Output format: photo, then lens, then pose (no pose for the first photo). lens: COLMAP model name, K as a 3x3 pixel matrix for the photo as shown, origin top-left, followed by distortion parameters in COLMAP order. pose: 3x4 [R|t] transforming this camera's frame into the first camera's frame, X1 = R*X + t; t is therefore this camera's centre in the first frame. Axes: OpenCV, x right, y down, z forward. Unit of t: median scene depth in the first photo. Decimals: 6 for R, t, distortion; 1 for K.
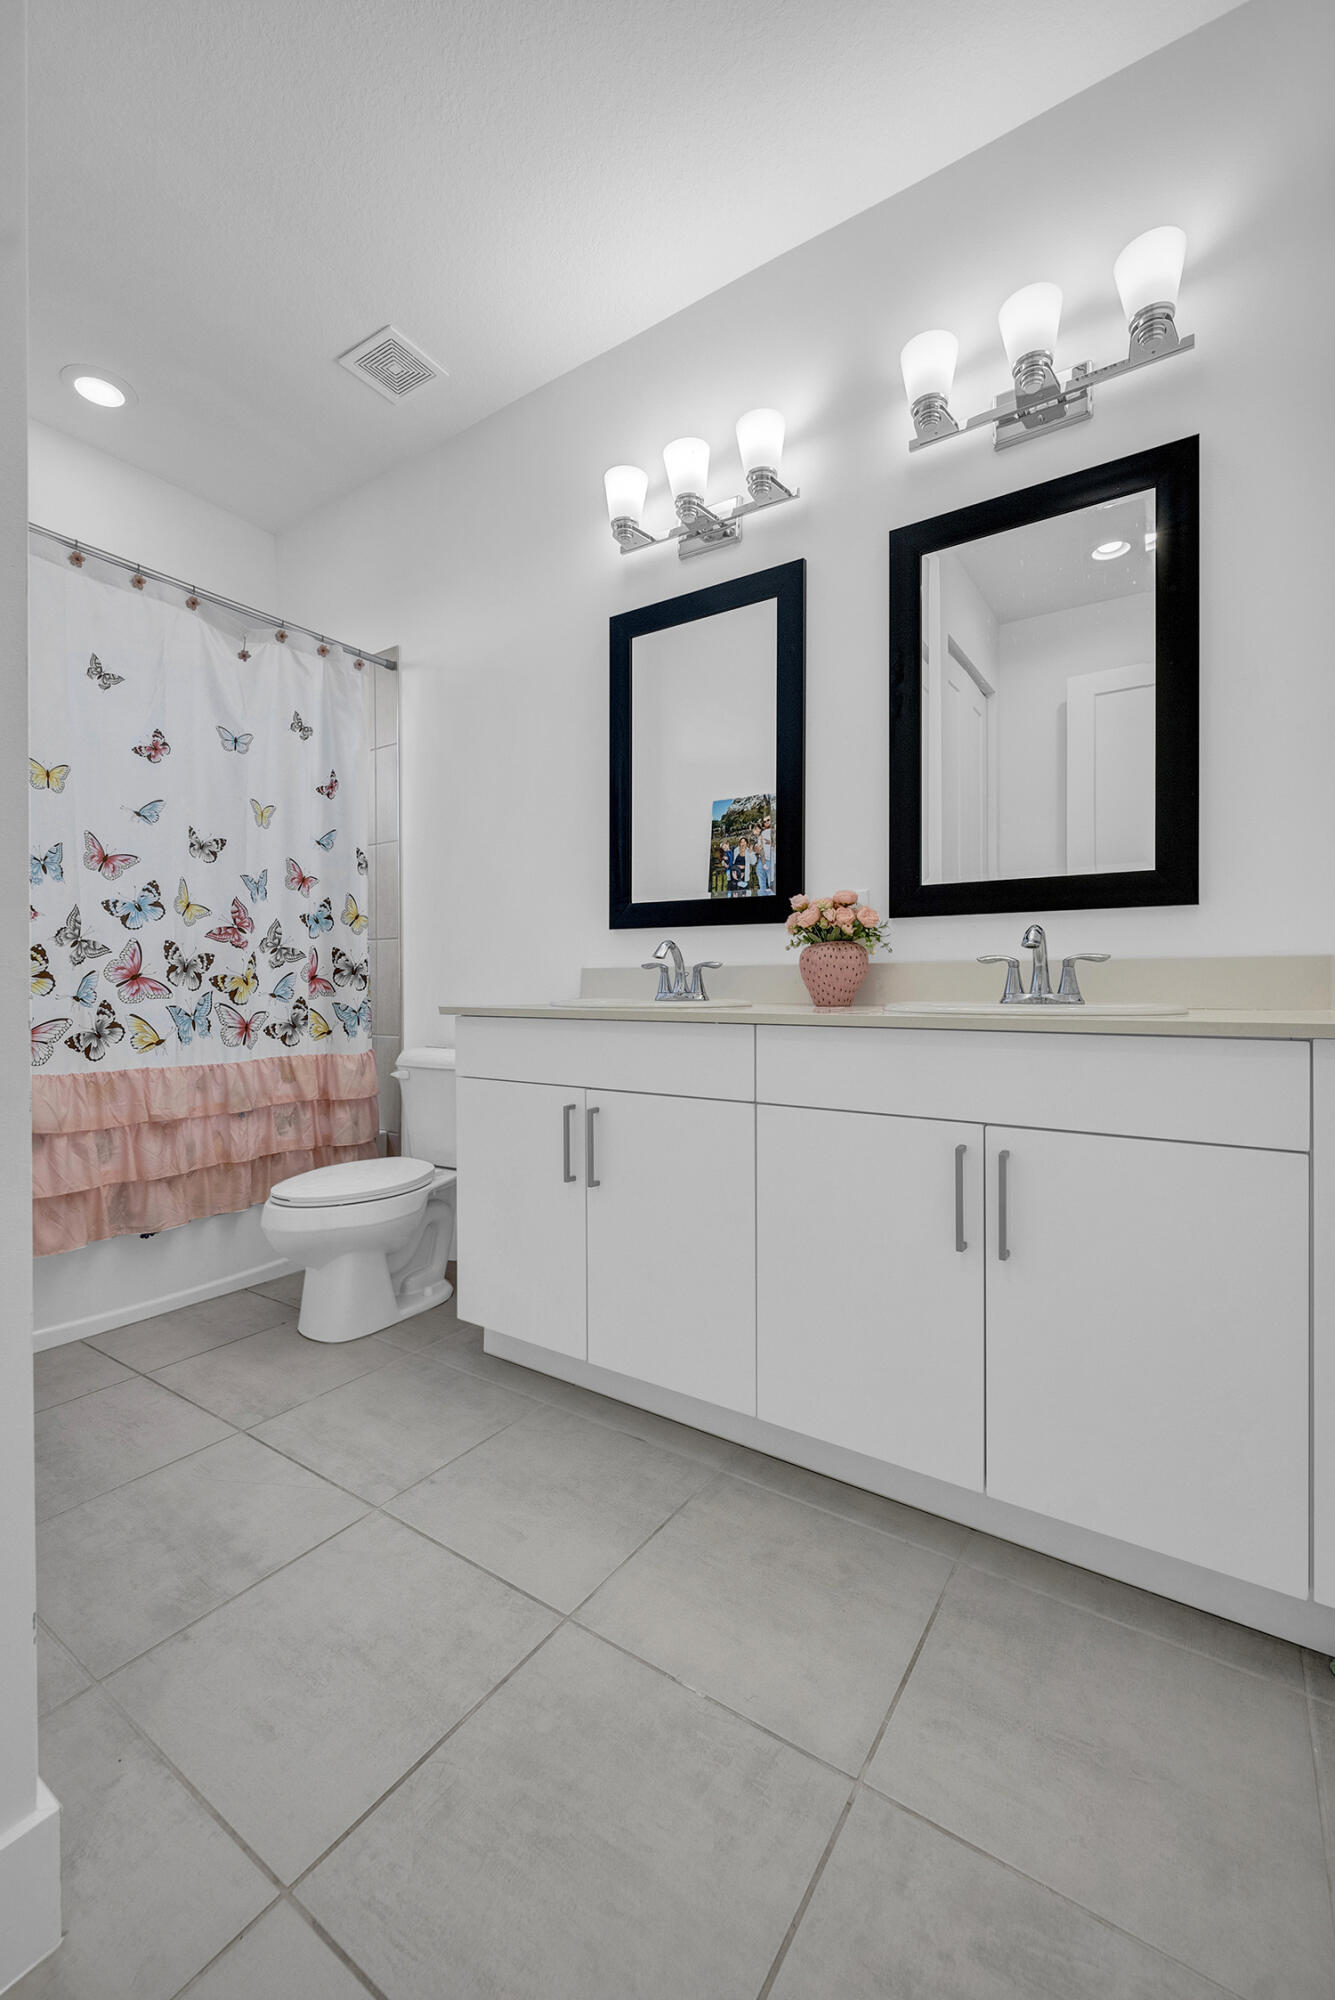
lens RADIAL K [[816.3, 0, 652.9], [0, 816.3, 987.6], [0, 0, 1]] dist [-0.003616, 0.000479]
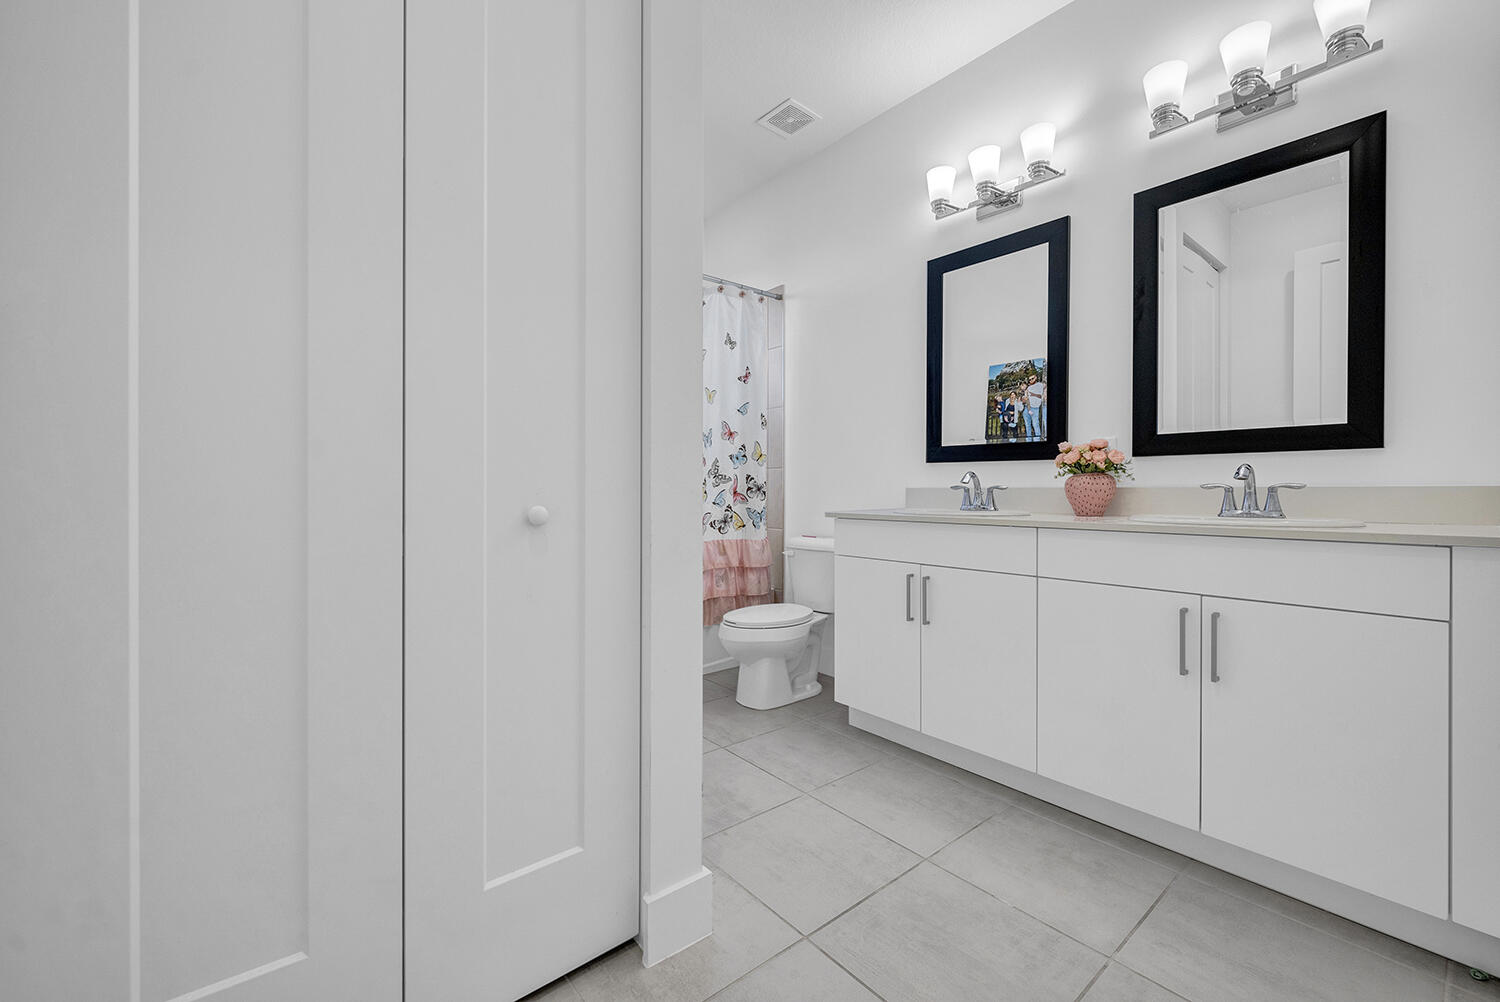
lens RADIAL K [[612.2, 0, 744.8], [0, 612.2, 493.8], [0, 0, 1]] dist [-0.003616, 0.000479]
pose [[0.961226, 0.005233, -0.275712, -0.082333], [-0.004911, 0.999986, 0.001856, -0.017729], [0.275718, -0.000429, 0.961239, -0.267973]]
